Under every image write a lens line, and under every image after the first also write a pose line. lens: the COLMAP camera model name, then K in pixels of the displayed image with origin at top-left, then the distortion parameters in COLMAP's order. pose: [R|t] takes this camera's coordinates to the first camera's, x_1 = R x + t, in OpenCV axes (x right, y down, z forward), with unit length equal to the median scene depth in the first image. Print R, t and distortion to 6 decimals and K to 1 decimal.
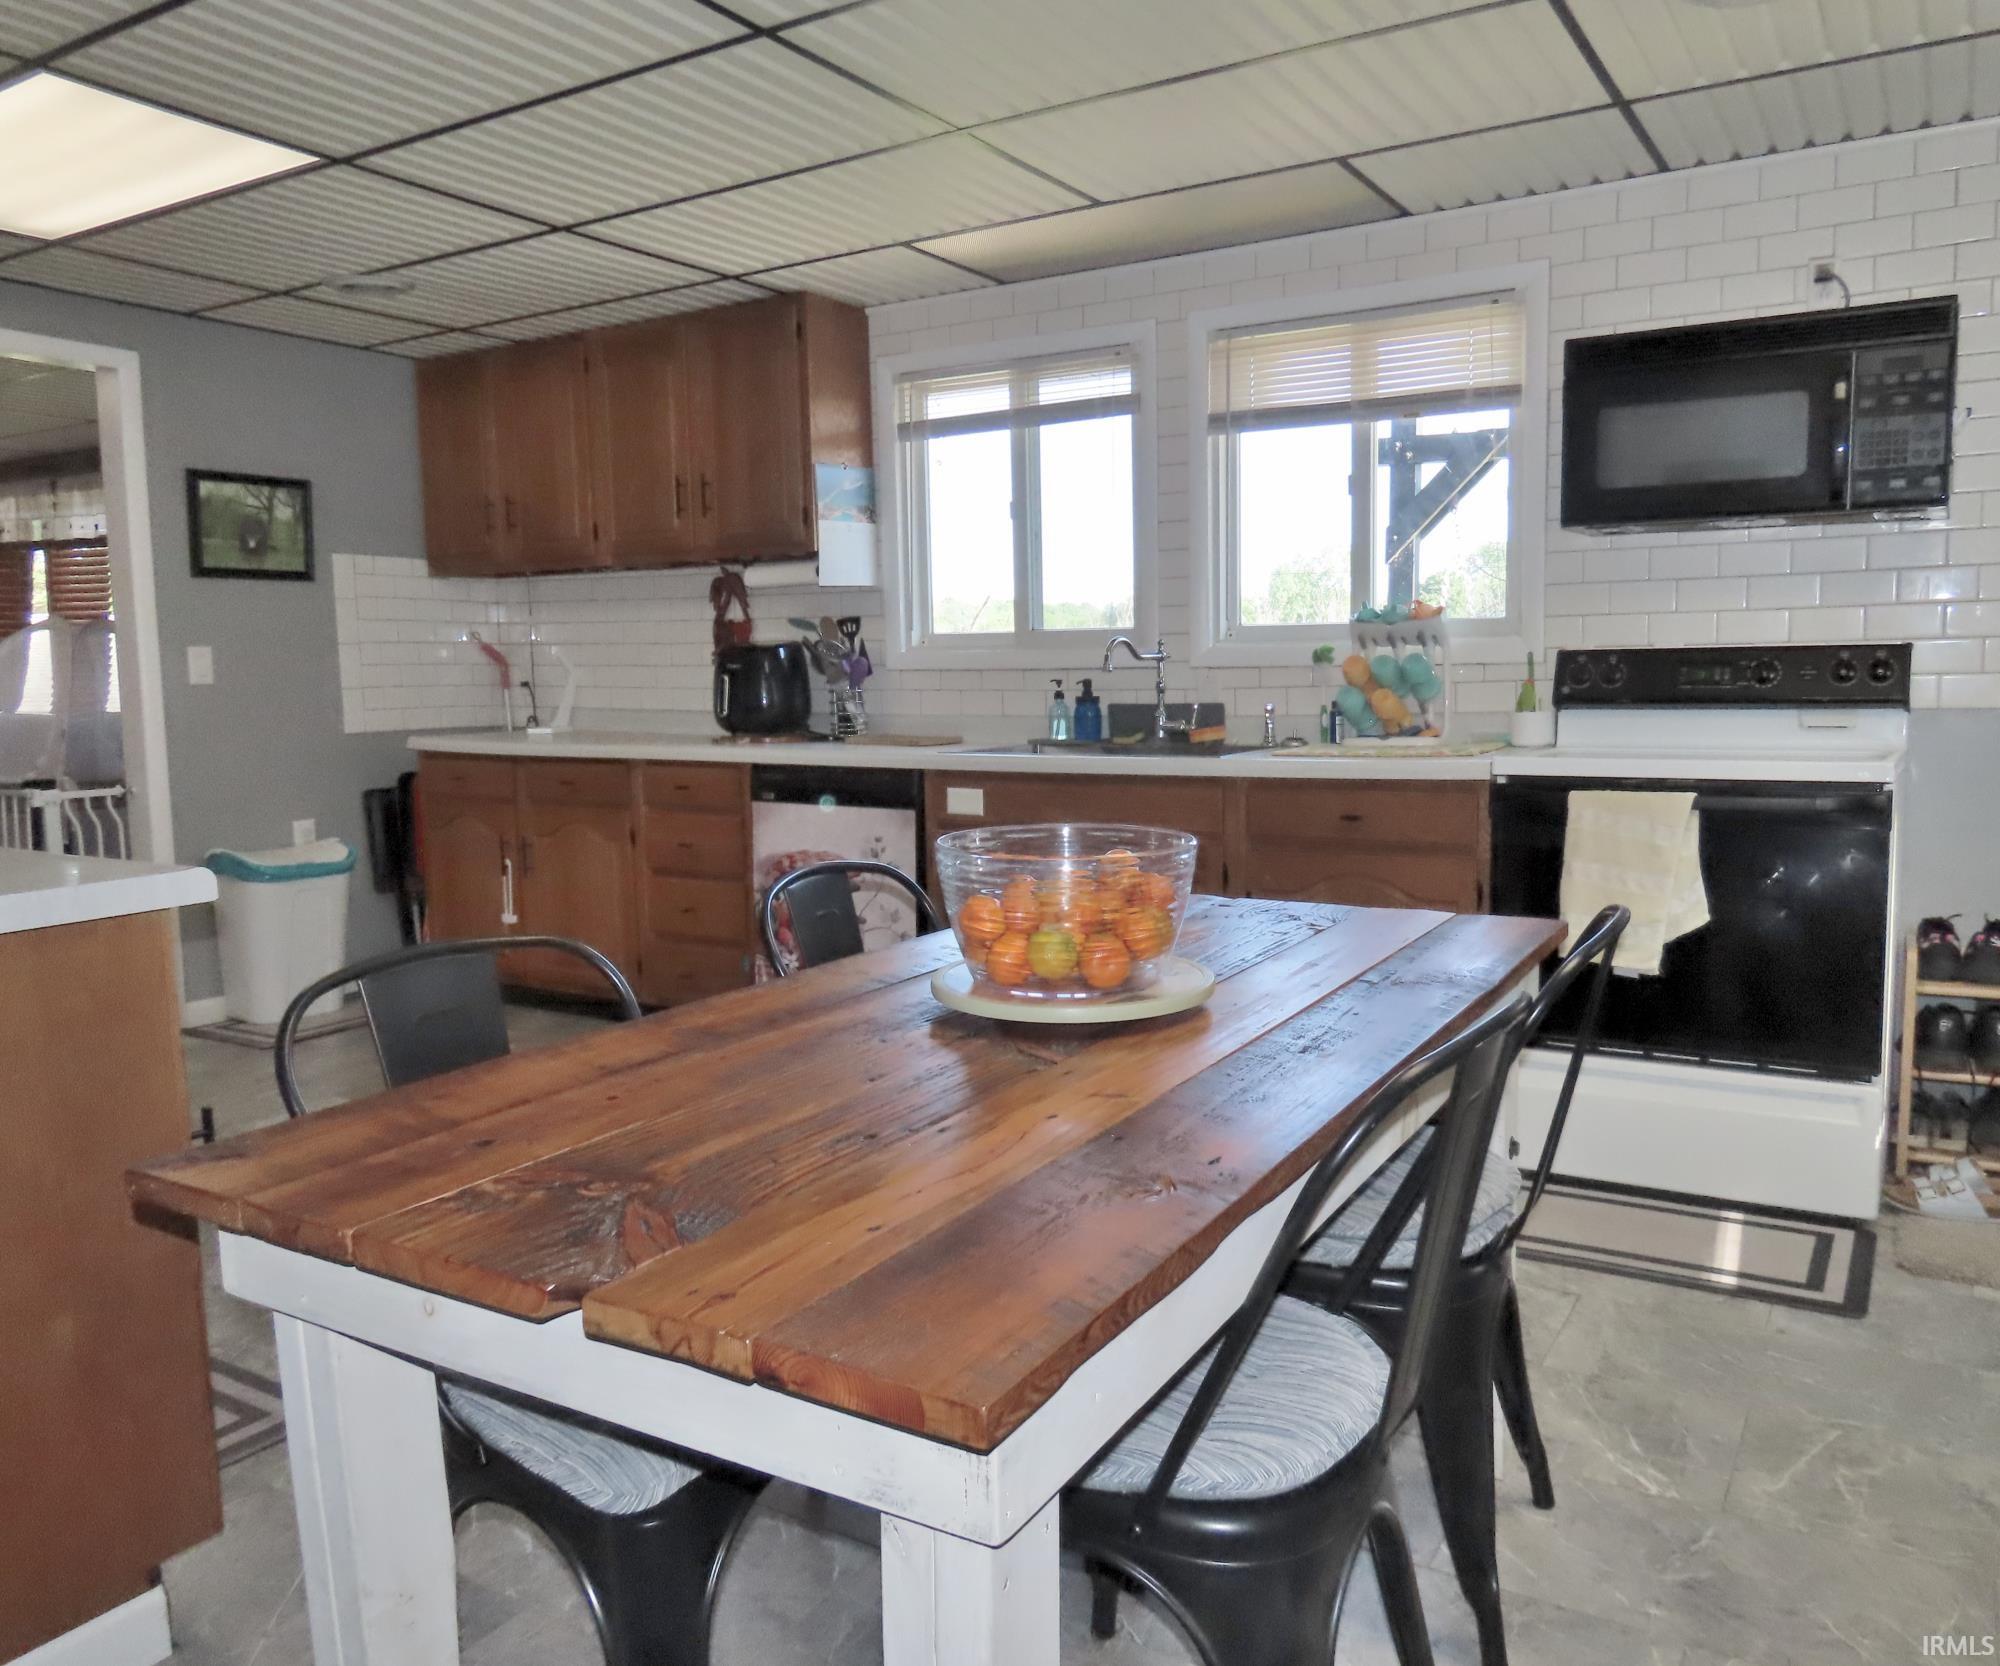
lens RADIAL K [[1507.8, 0, 1000.3], [0, 1507.8, 816.7], [0, 0, 1]] dist [0.005854, 0.000877]
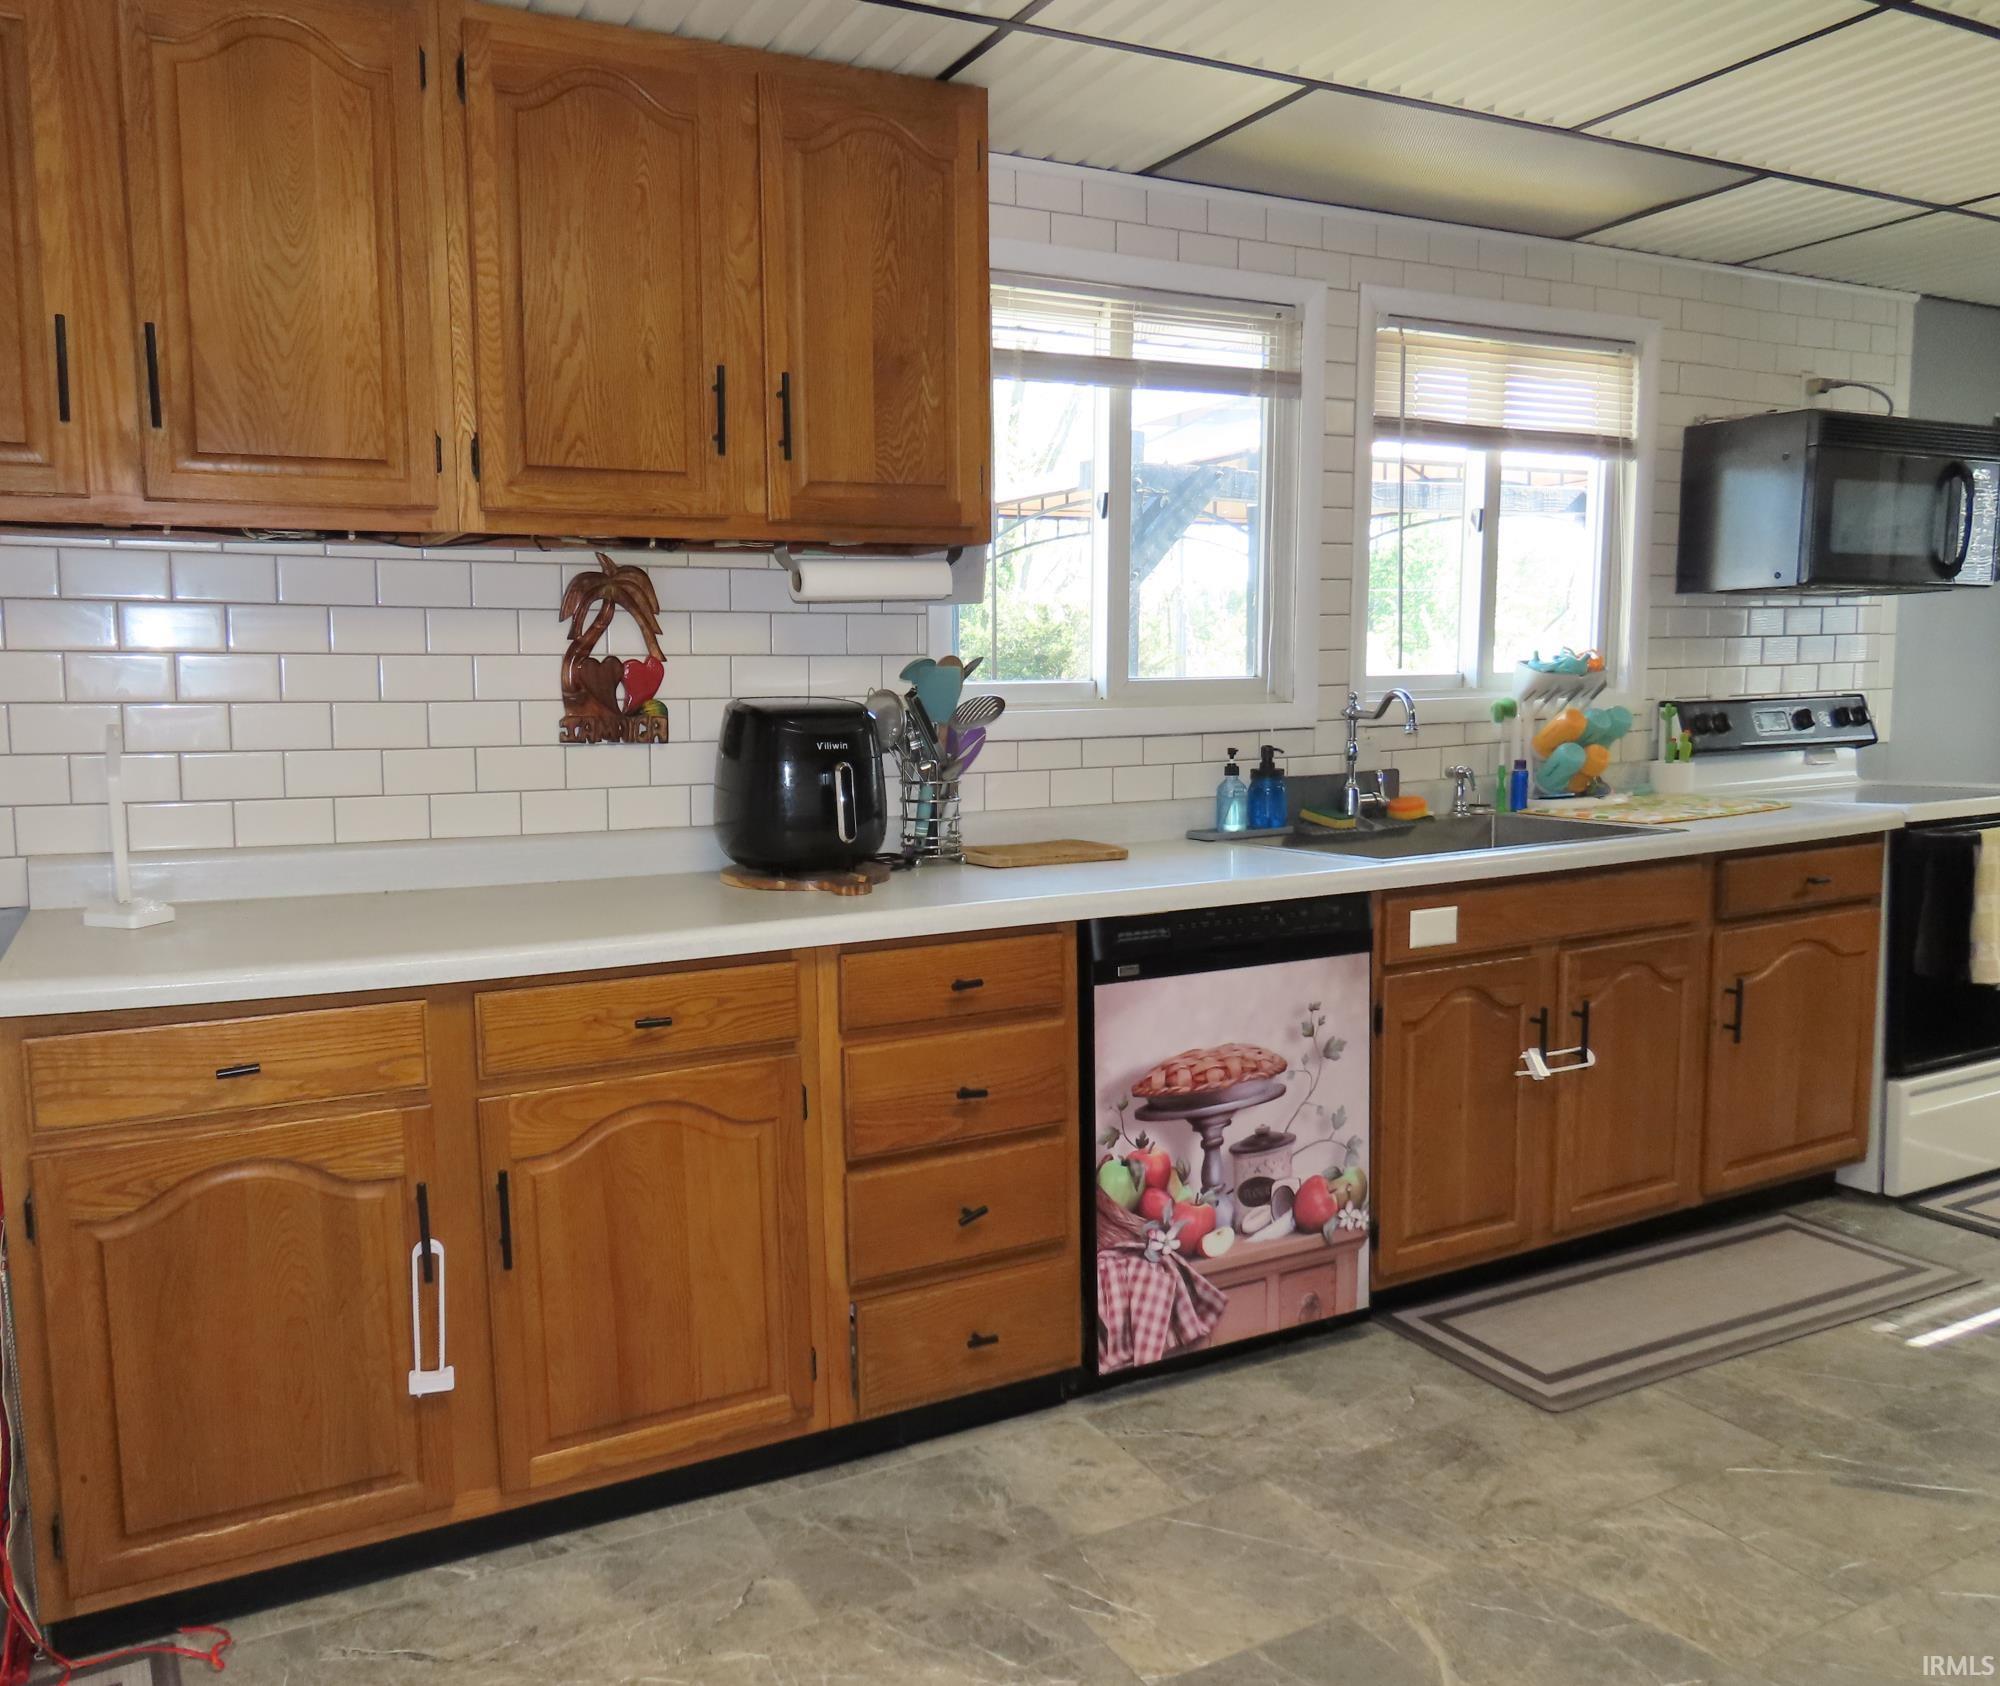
lens RADIAL K [[1548.5, 0, 992.6], [0, 1548.5, 844.3], [0, 0, 1]] dist [-0.005804, -0.006510]
pose [[0.508190, -0.091275, 0.856394, -0.669005], [0.099033, 0.993965, 0.047170, -0.092793], [-0.855532, 0.060840, 0.514163, 0.731480]]
